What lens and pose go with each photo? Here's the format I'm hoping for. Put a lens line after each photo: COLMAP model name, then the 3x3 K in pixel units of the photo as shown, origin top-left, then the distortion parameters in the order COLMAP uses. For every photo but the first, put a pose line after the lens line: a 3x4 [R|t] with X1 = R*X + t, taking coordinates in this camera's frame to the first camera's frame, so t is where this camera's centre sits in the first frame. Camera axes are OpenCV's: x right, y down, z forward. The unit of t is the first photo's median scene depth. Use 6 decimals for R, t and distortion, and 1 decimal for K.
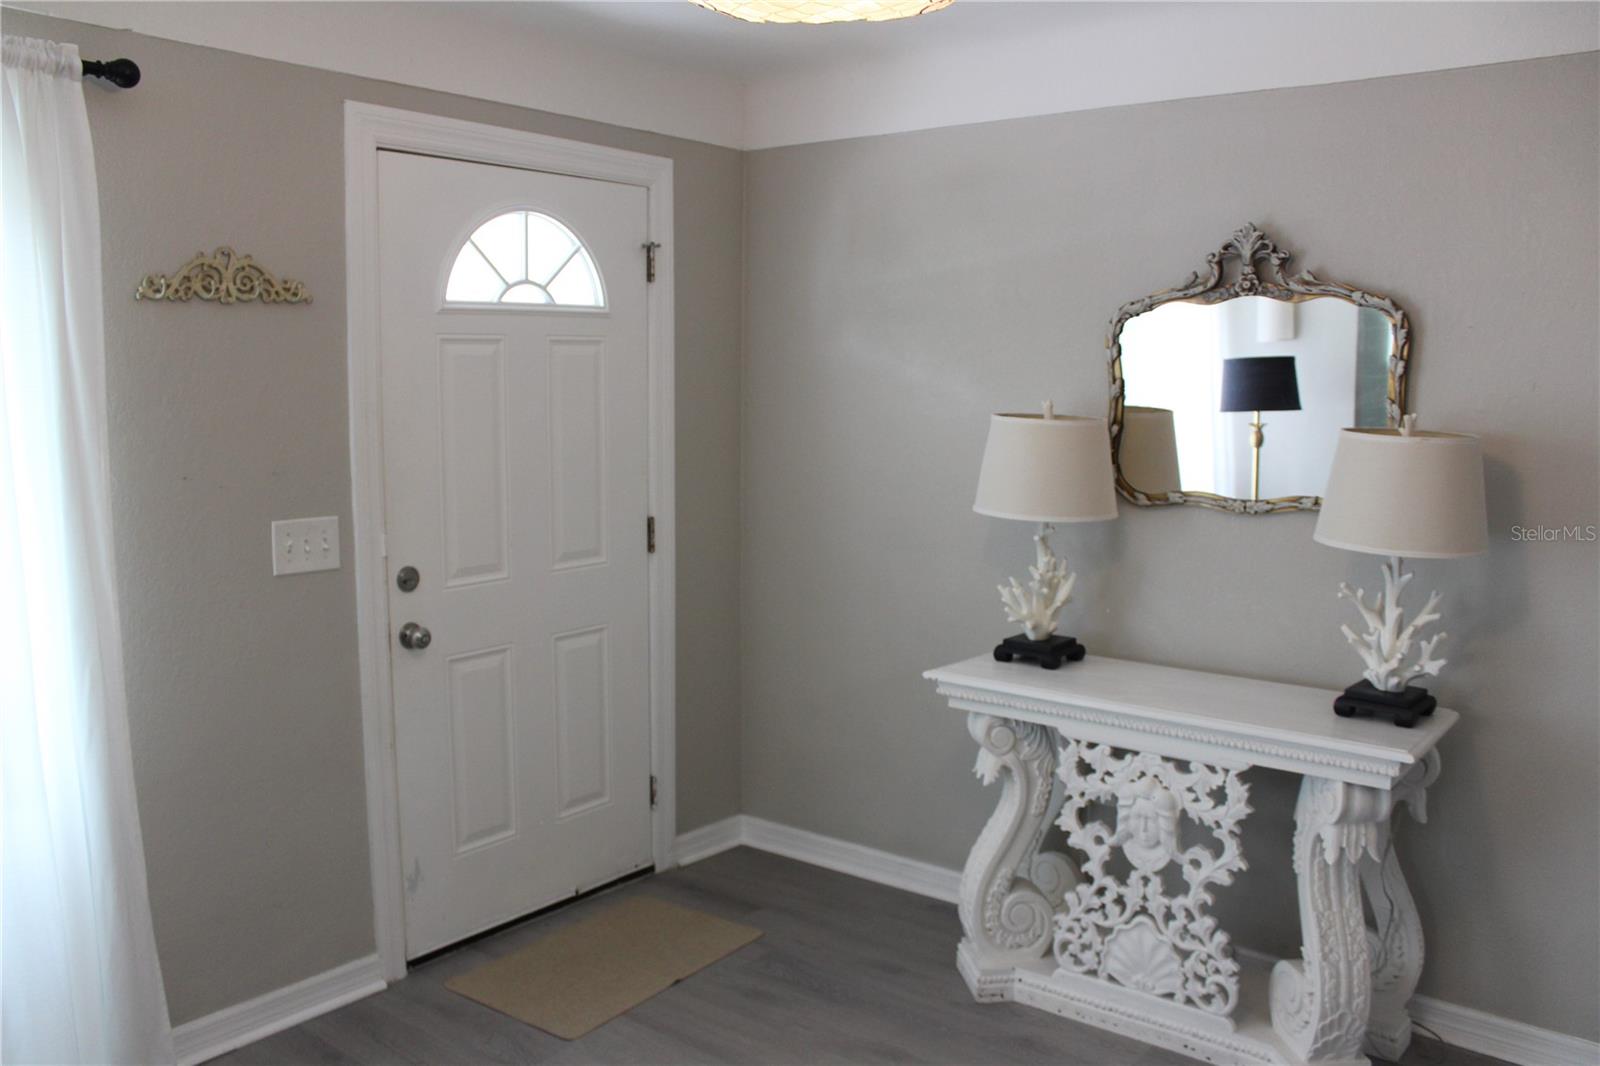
lens RADIAL K [[1314.2, 0, 803.4], [0, 1314.2, 544.7], [0, 0, 1]] dist [-0.156062, 0.133702]
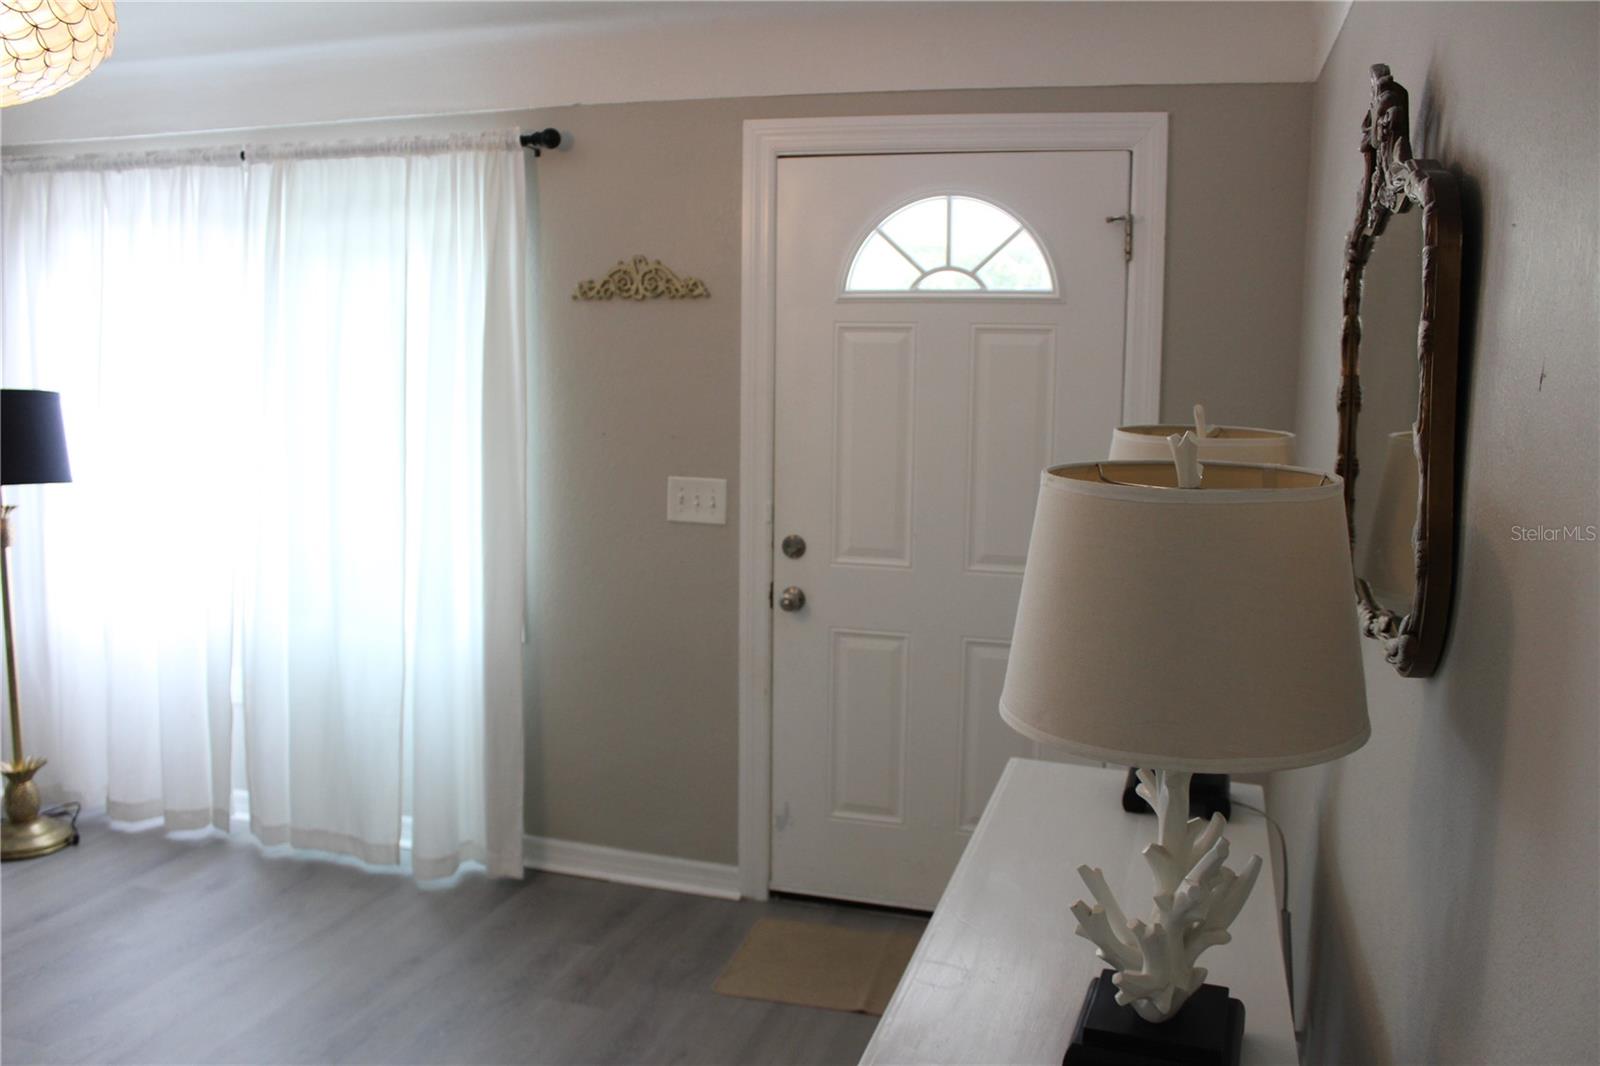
lens RADIAL K [[1314.2, 0, 798.4], [0, 1314.2, 527.0], [0, 0, 1]] dist [-0.156062, 0.133702]
pose [[0.359594, 0.122876, -0.924983, 0.735980], [-0.138272, 0.987365, 0.077408, -0.077922], [0.922807, 0.100063, 0.372040, 0.603738]]
